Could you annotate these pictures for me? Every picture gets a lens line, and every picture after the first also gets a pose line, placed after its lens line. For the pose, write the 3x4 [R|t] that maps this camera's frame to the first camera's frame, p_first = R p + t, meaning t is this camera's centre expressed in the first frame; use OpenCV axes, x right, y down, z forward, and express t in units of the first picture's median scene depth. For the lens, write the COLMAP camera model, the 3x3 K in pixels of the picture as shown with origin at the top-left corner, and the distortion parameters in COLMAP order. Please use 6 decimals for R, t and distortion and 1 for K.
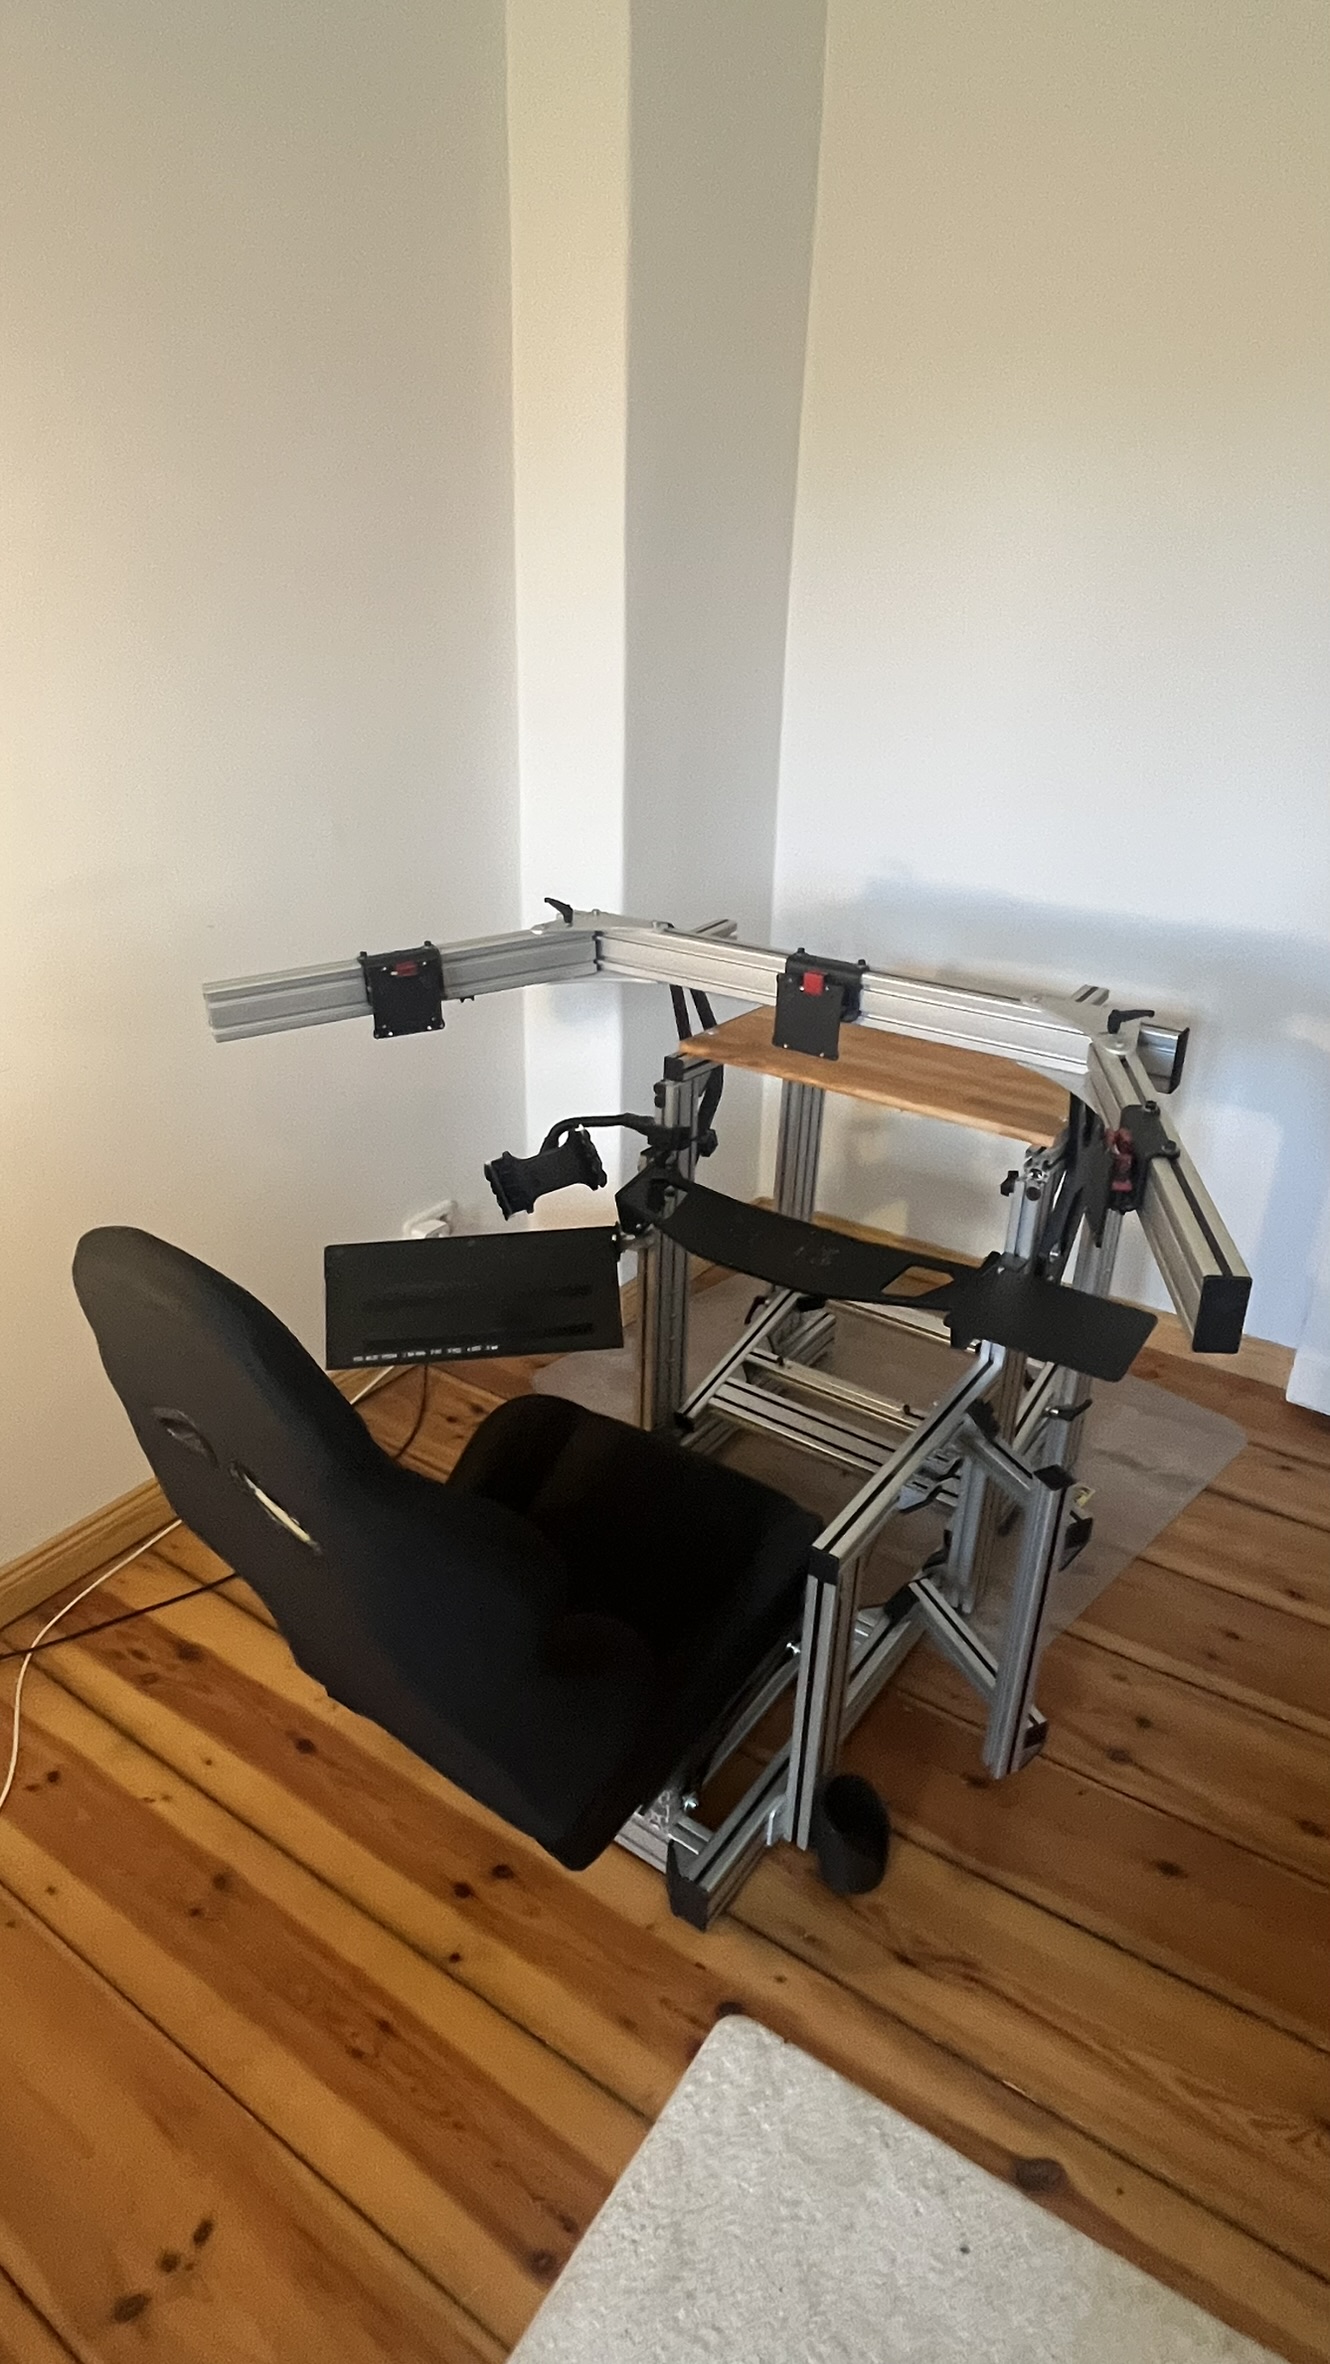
lens RADIAL K [[1304.7, 0, 667.8], [0, 1304.7, 1173.1], [0, 0, 1]] dist [-0.004281, 0.002618]
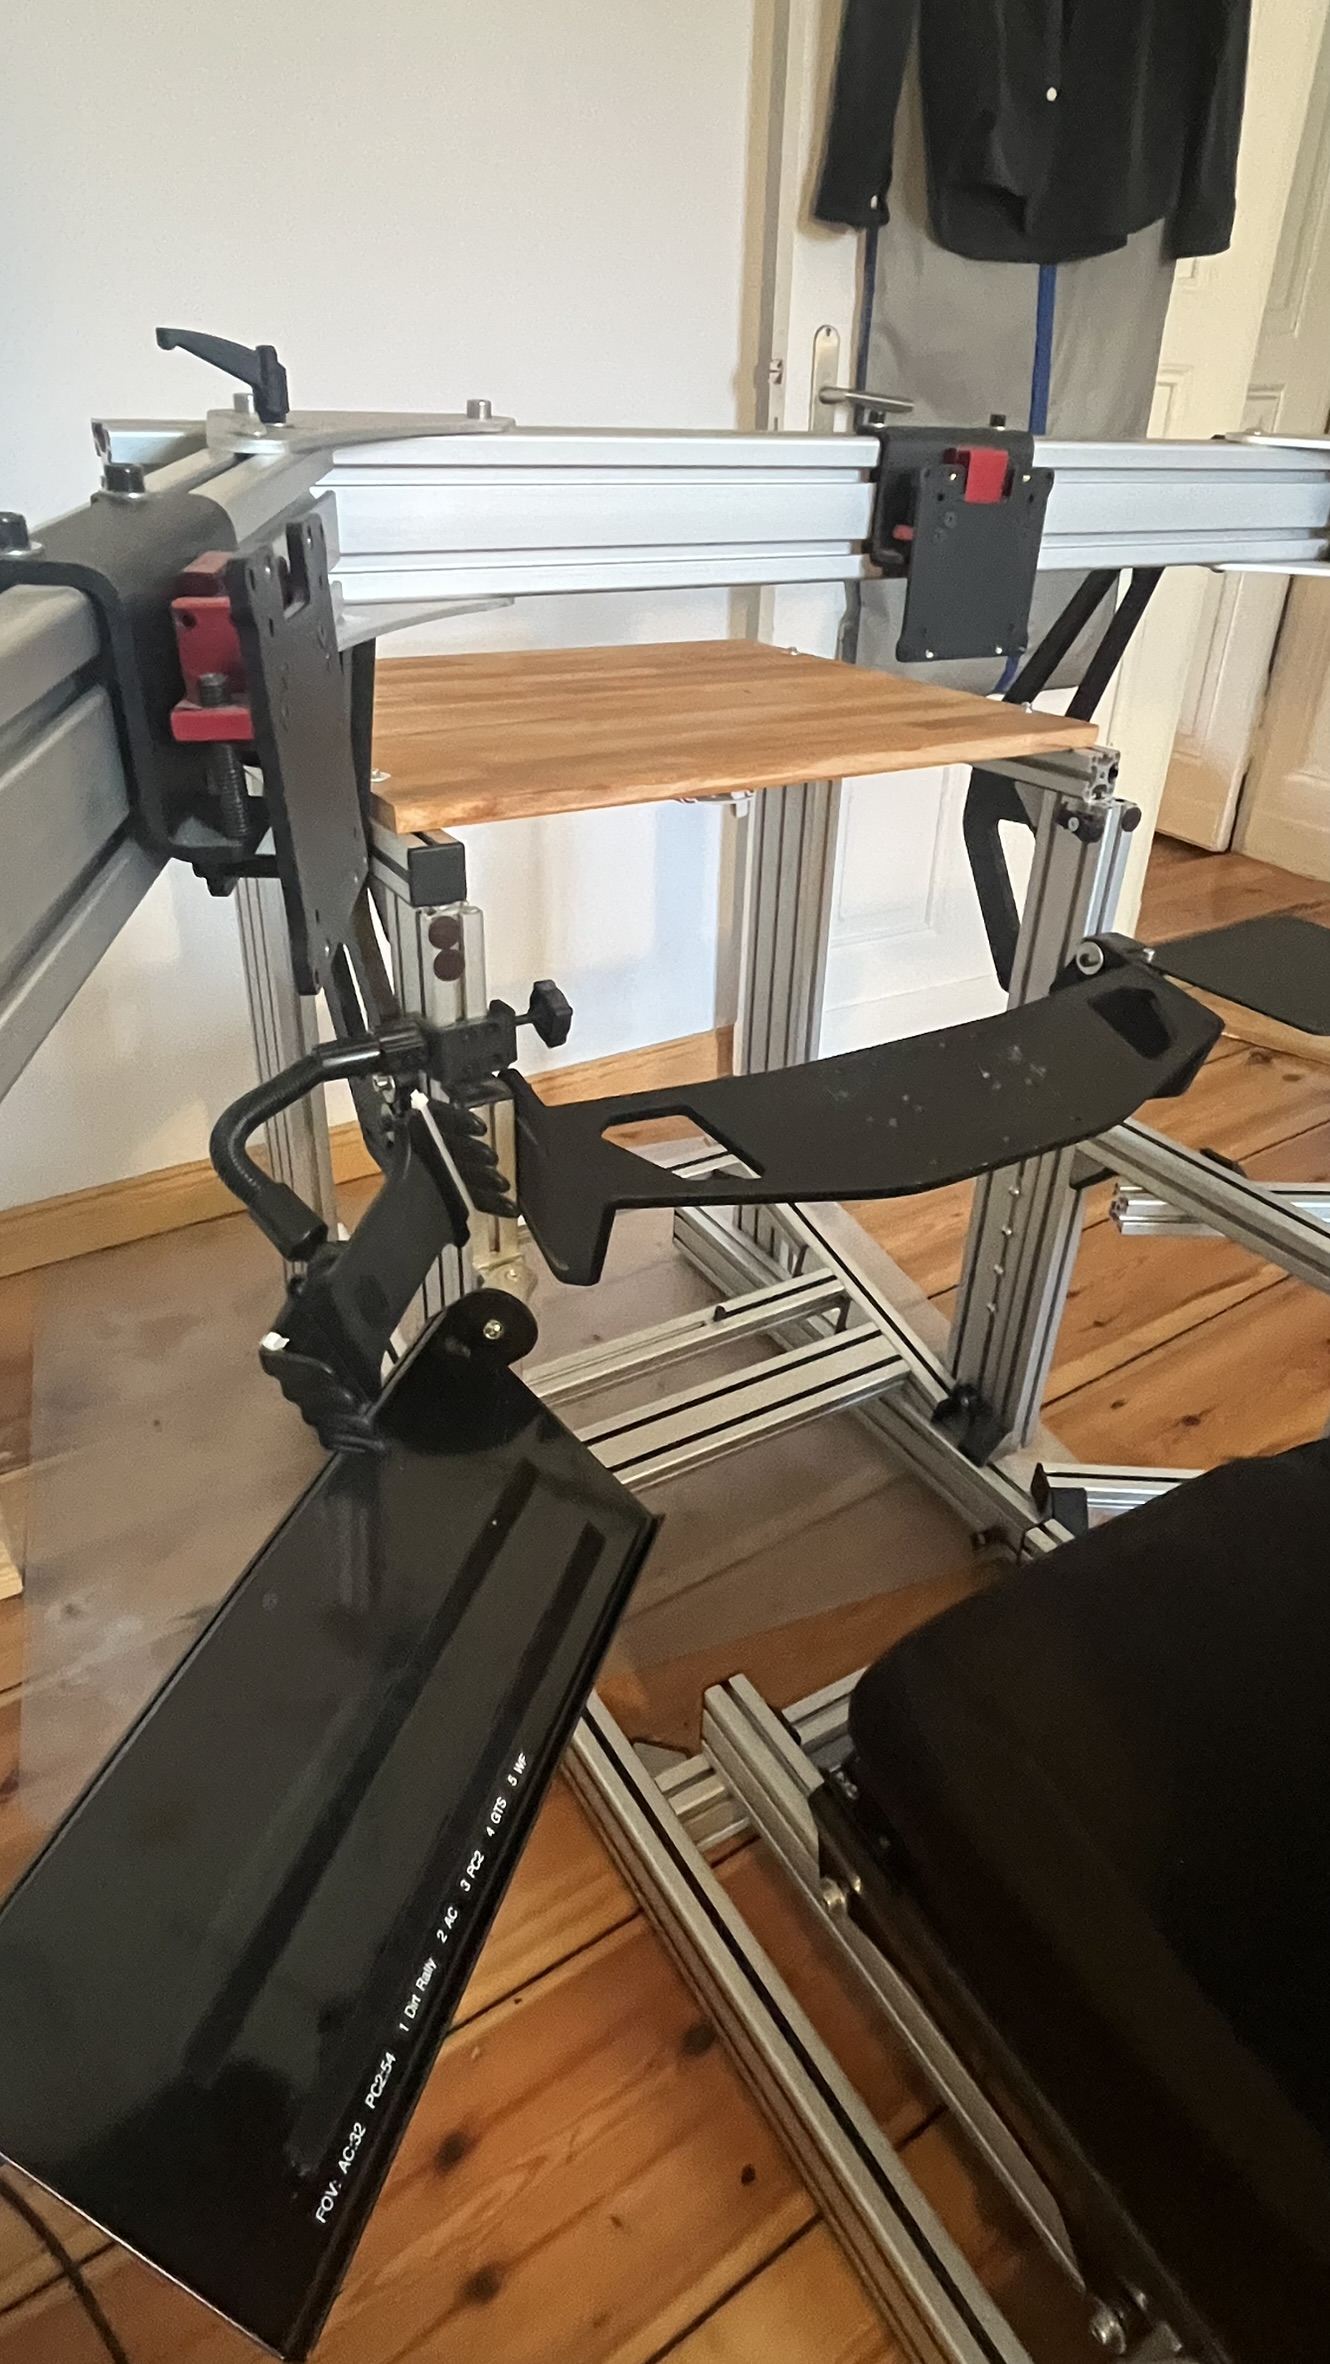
lens RADIAL K [[1304.7, 0, 673.5], [0, 1304.7, 1177.7], [0, 0, 1]] dist [-0.004281, 0.002618]
pose [[0.398845, -0.479000, 0.781973, -0.334617], [0.363889, 0.865394, 0.344498, -0.116752], [-0.841729, 0.147150, 0.519461, 0.801847]]
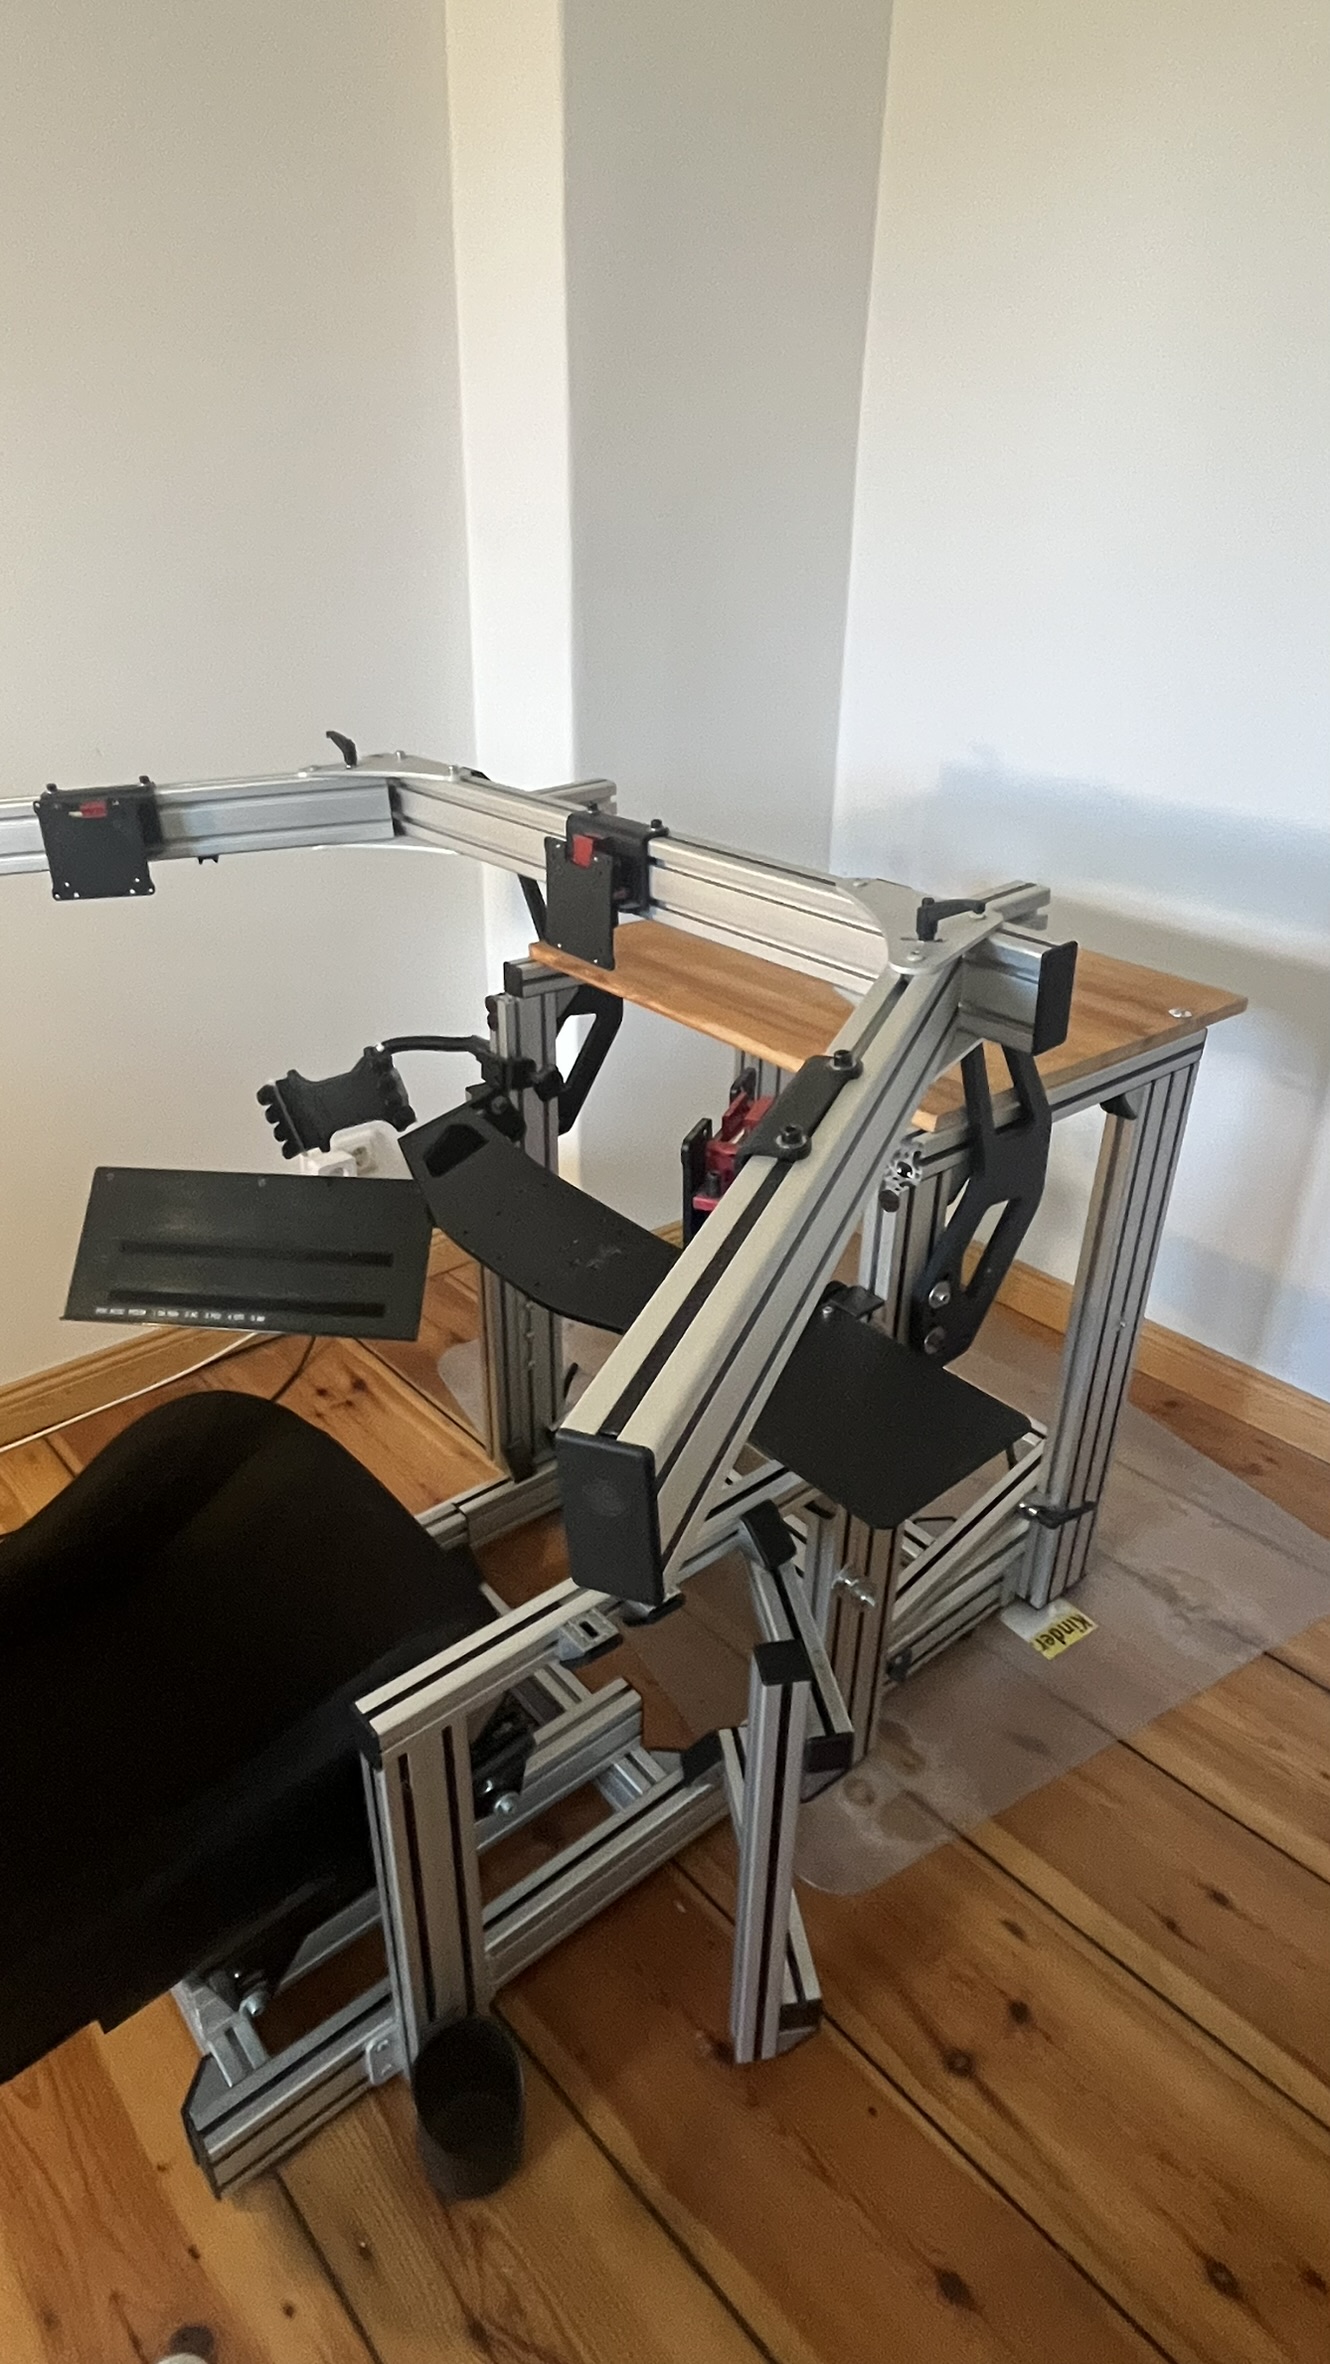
lens RADIAL K [[1304.7, 0, 670.9], [0, 1304.7, 1175.4], [0, 0, 1]] dist [-0.004281, 0.002618]
pose [[0.966670, 0.108520, -0.231887, 0.293060], [-0.099328, 0.993748, 0.050988, -0.017022], [0.235971, -0.026255, 0.971405, 0.318723]]
